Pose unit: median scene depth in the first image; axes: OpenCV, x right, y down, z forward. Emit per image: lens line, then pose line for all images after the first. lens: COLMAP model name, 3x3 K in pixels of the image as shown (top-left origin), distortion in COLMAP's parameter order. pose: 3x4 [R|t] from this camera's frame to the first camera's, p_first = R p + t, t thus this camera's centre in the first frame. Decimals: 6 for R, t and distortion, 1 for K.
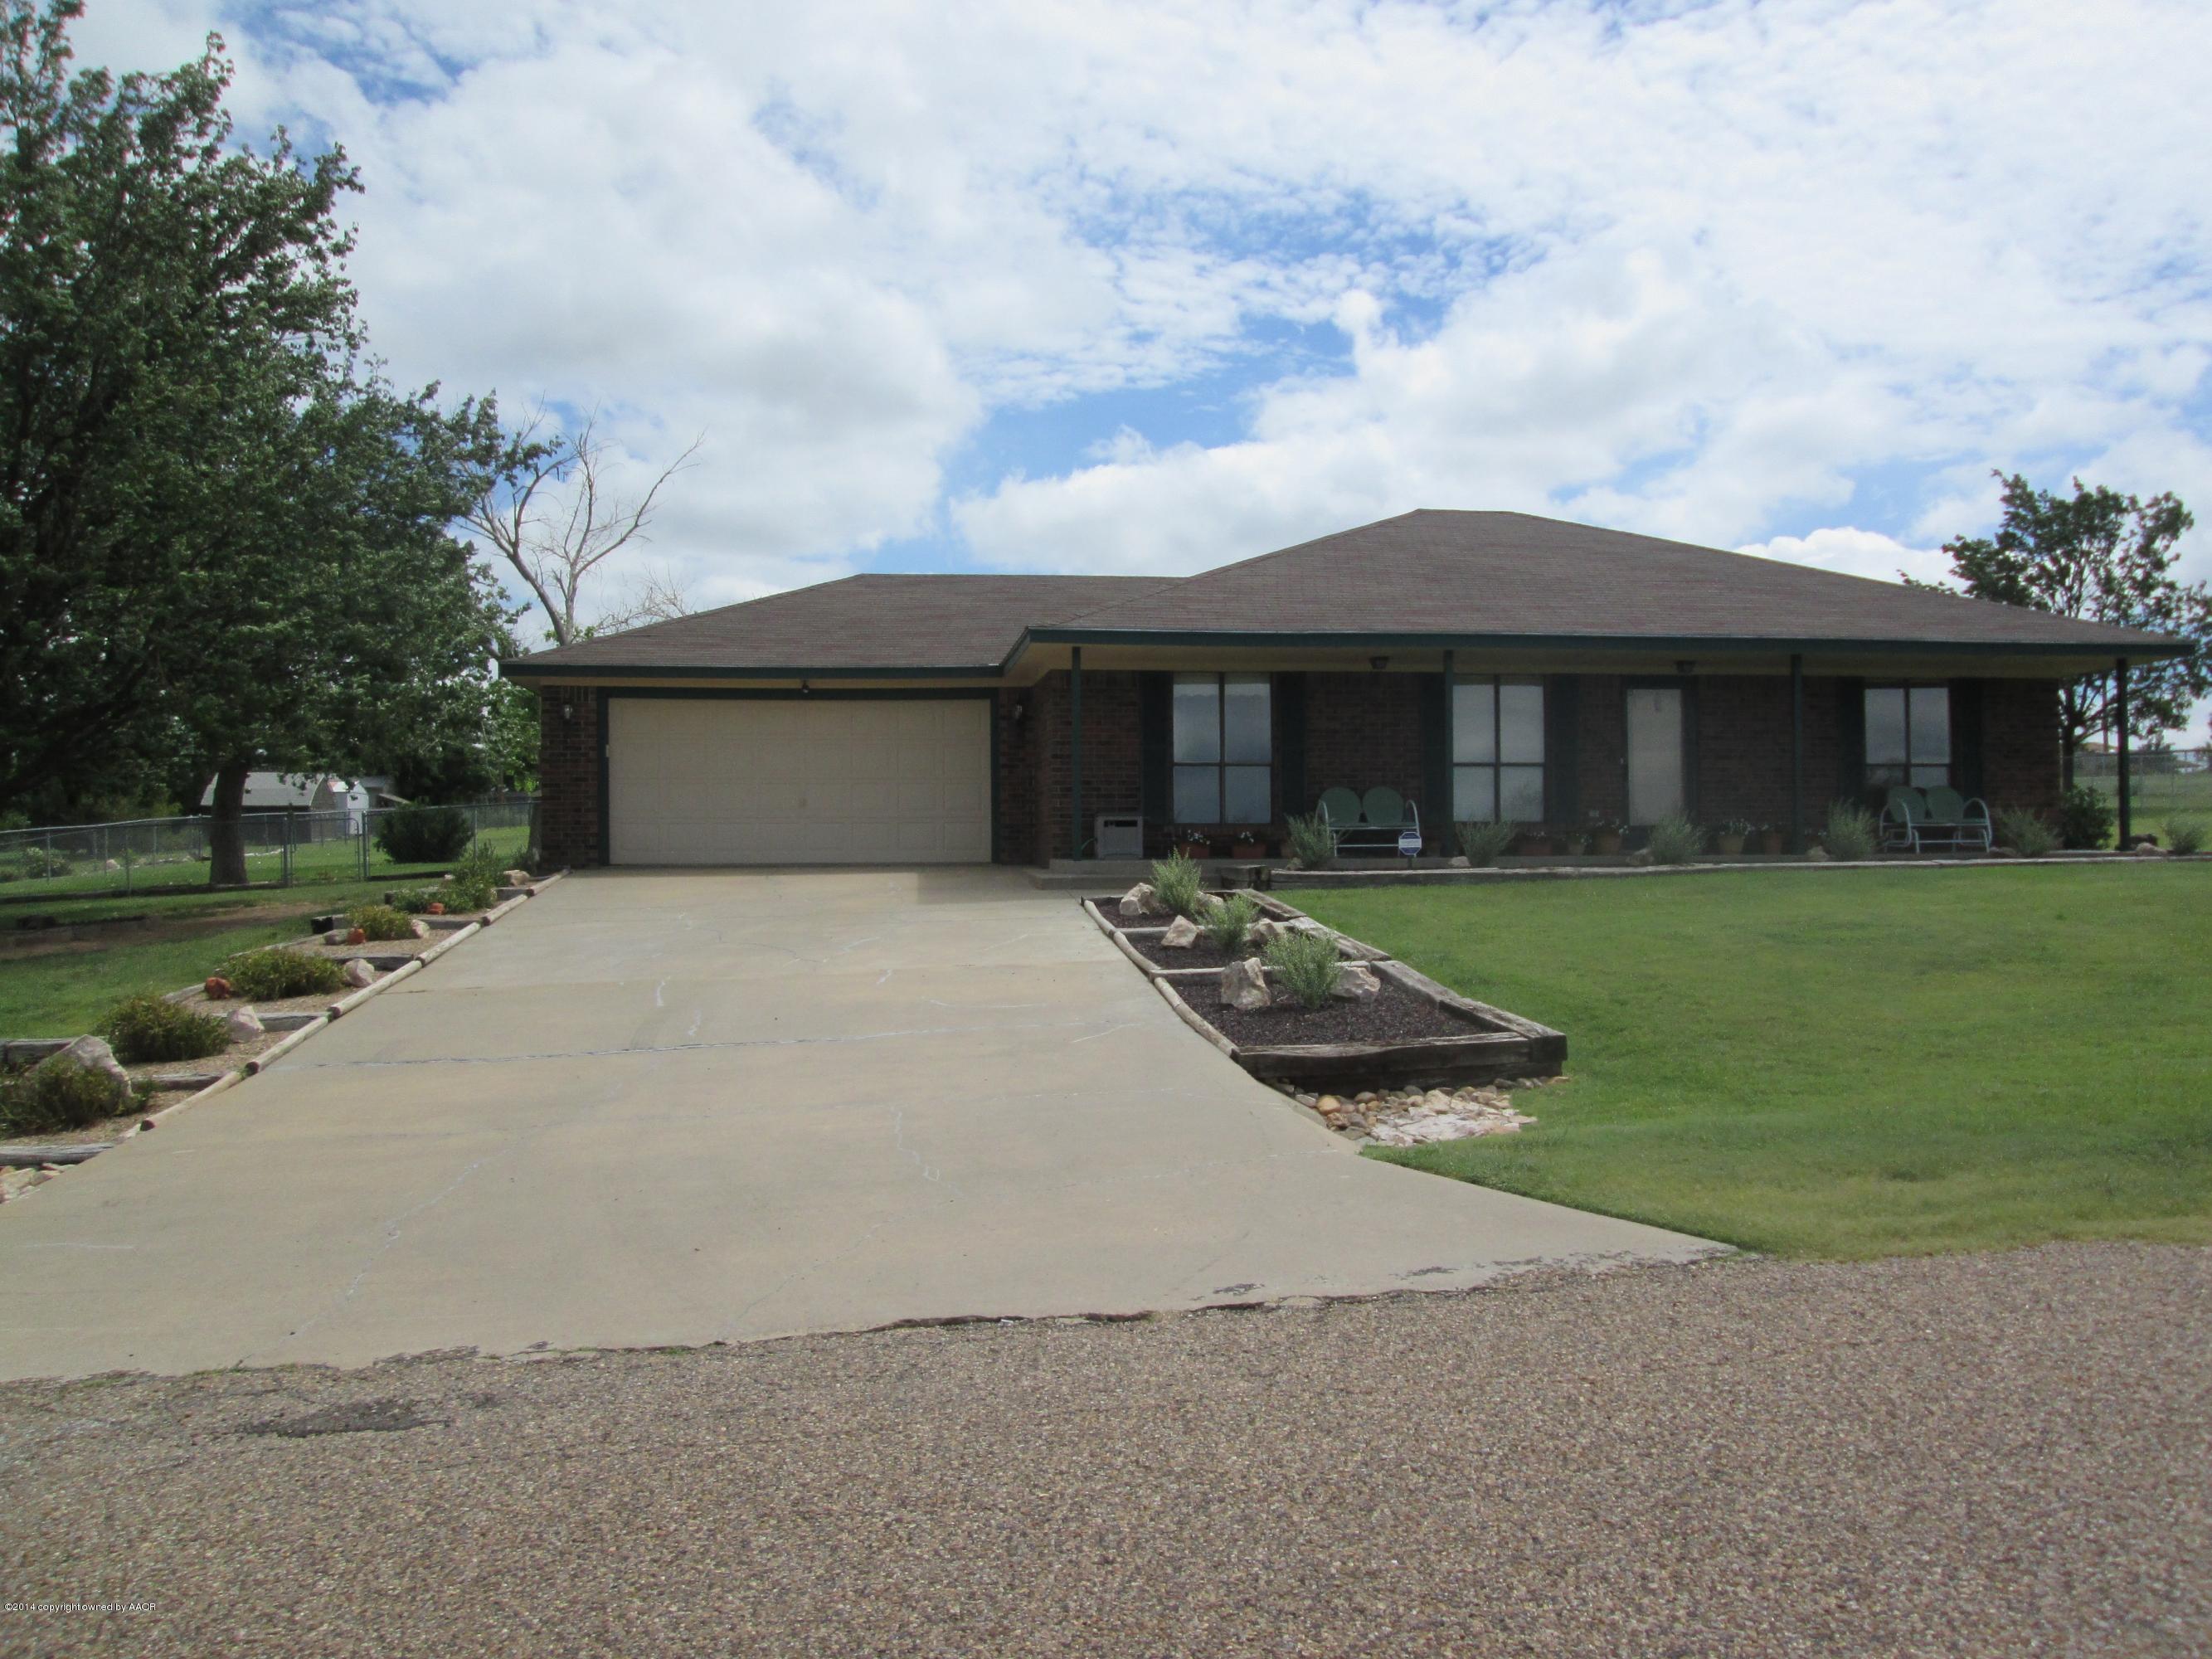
lens RADIAL K [[1818.2, 0, 1117.1], [0, 1818.2, 824.8], [0, 0, 1]] dist [-0.072870, 0.043075]
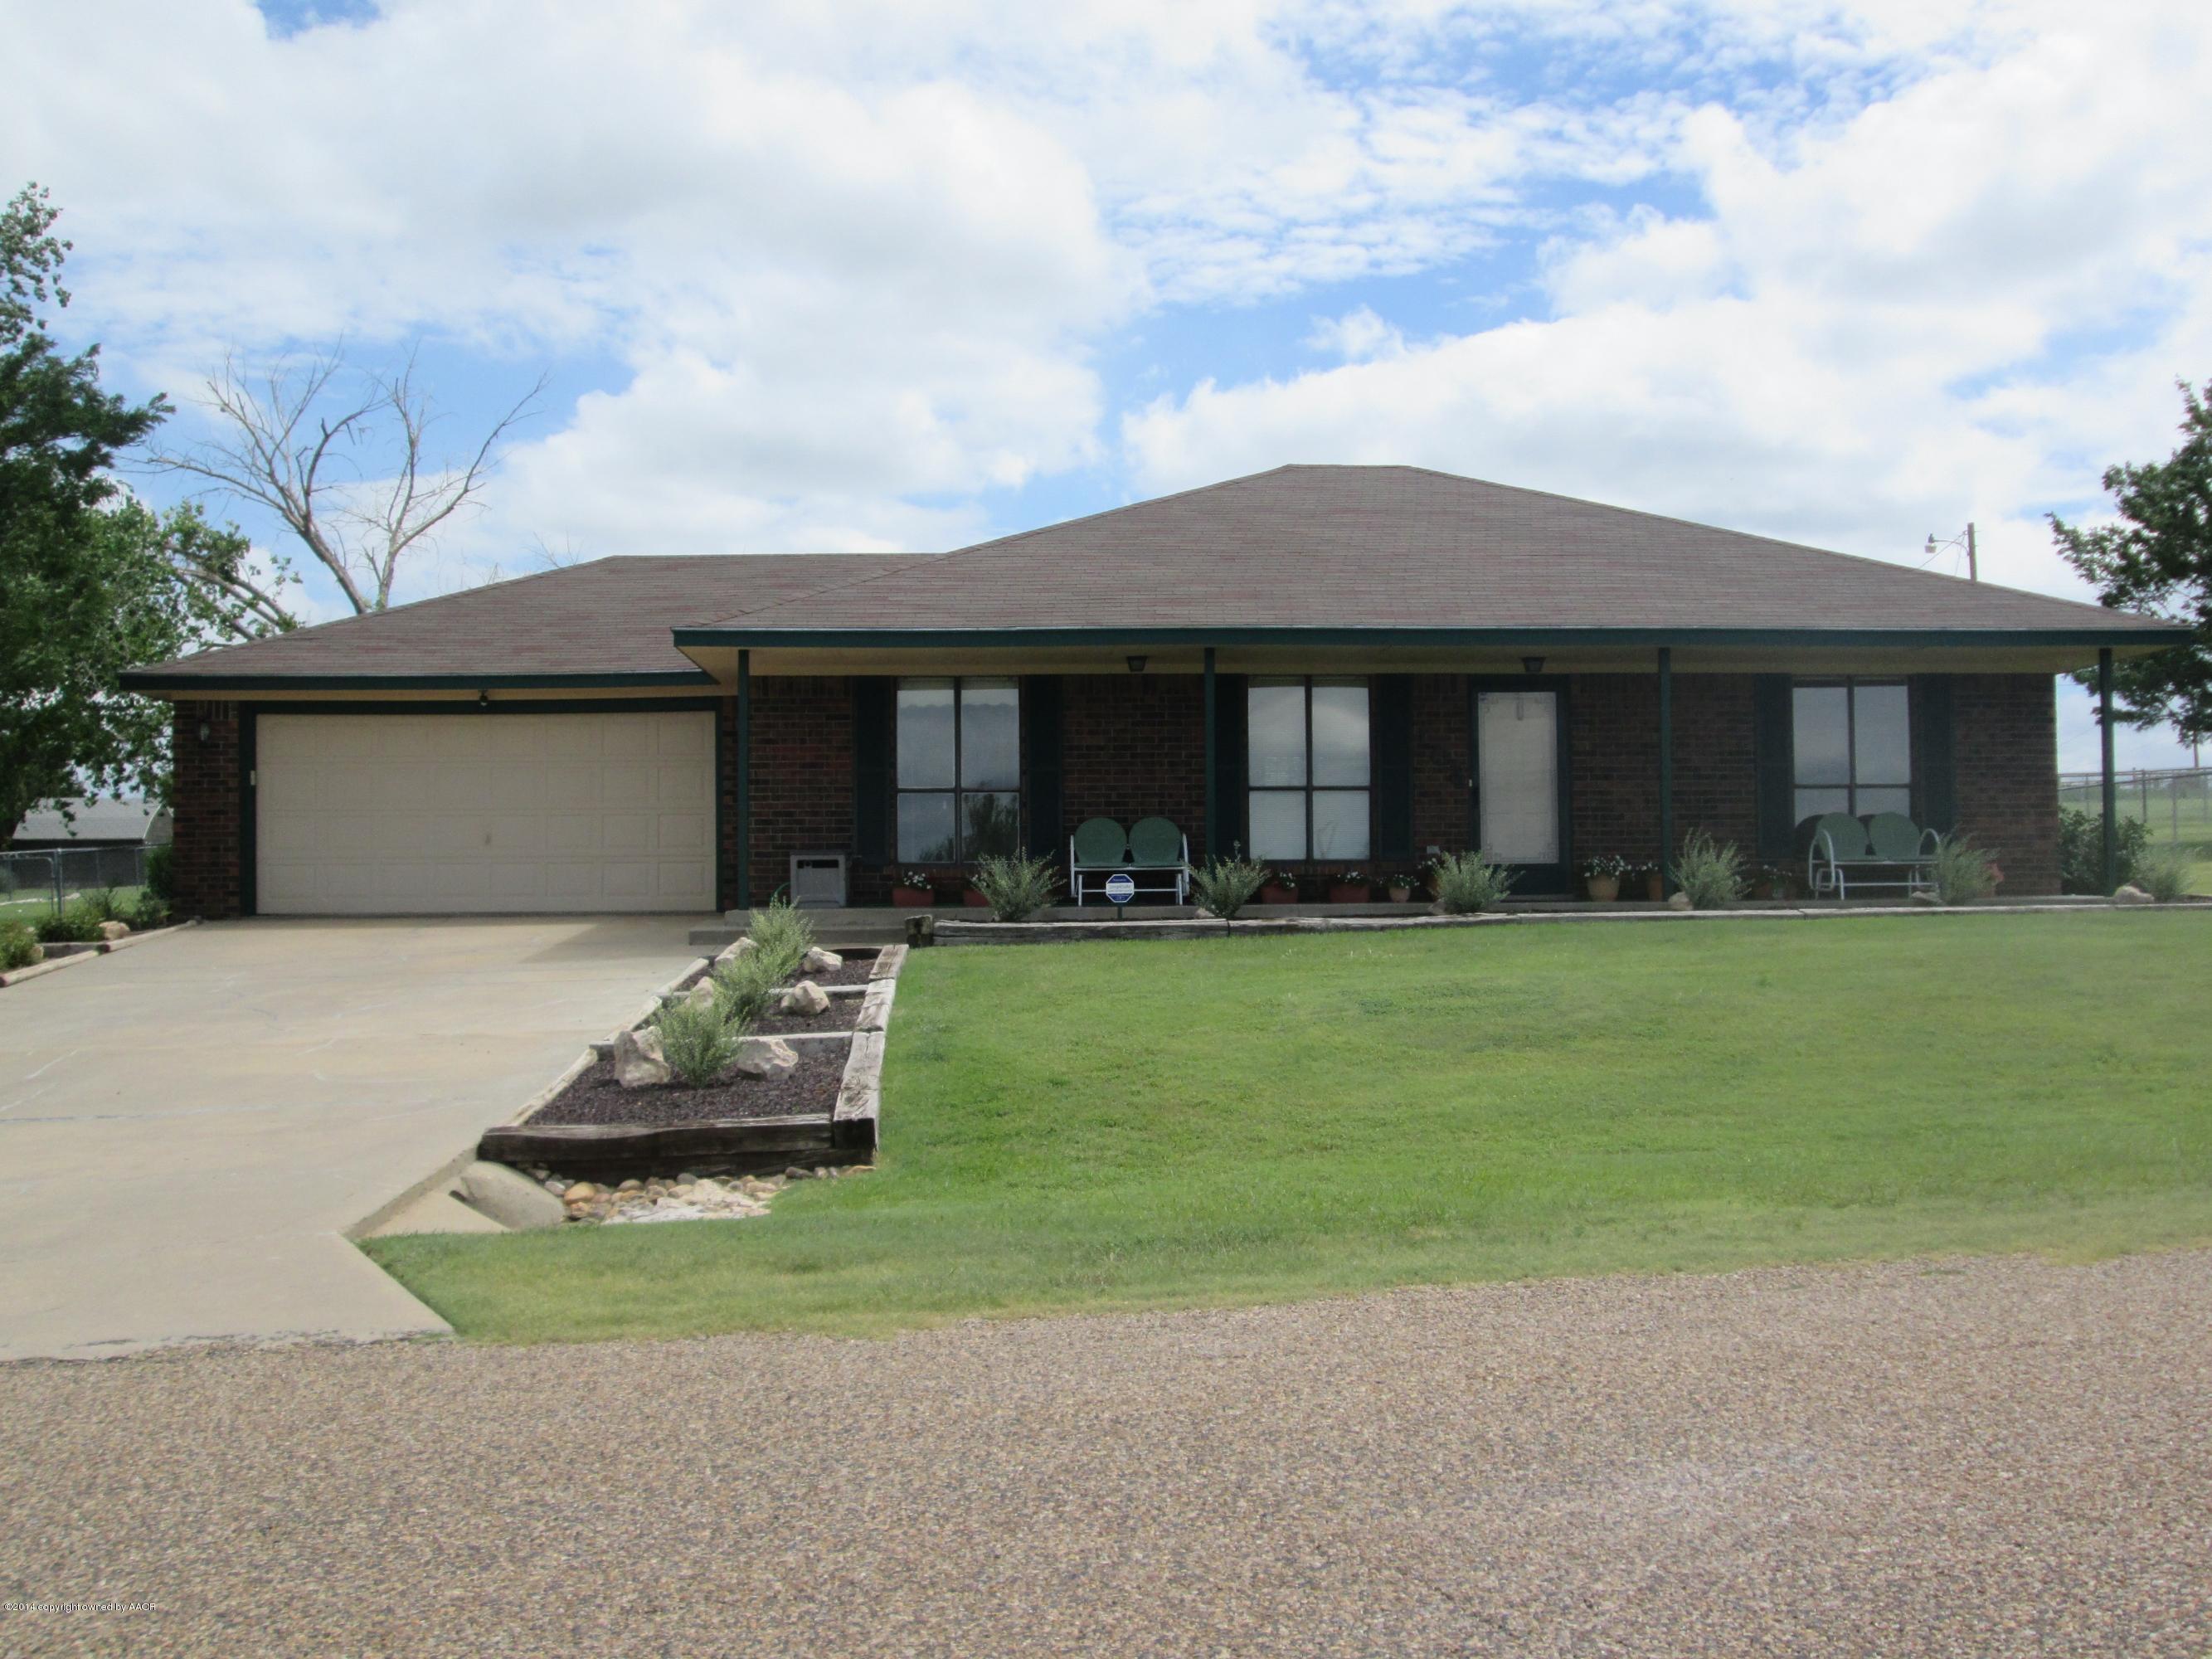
lens RADIAL K [[2382.3, 0, 1108.2], [0, 2382.3, 895.1], [0, 0, 1]] dist [-0.089905, 0.007692]
pose [[0.996617, -0.001345, -0.082171, 0.212034], [0.002691, 0.999864, 0.016272, -0.003586], [0.082138, -0.016438, 0.996485, -0.054357]]
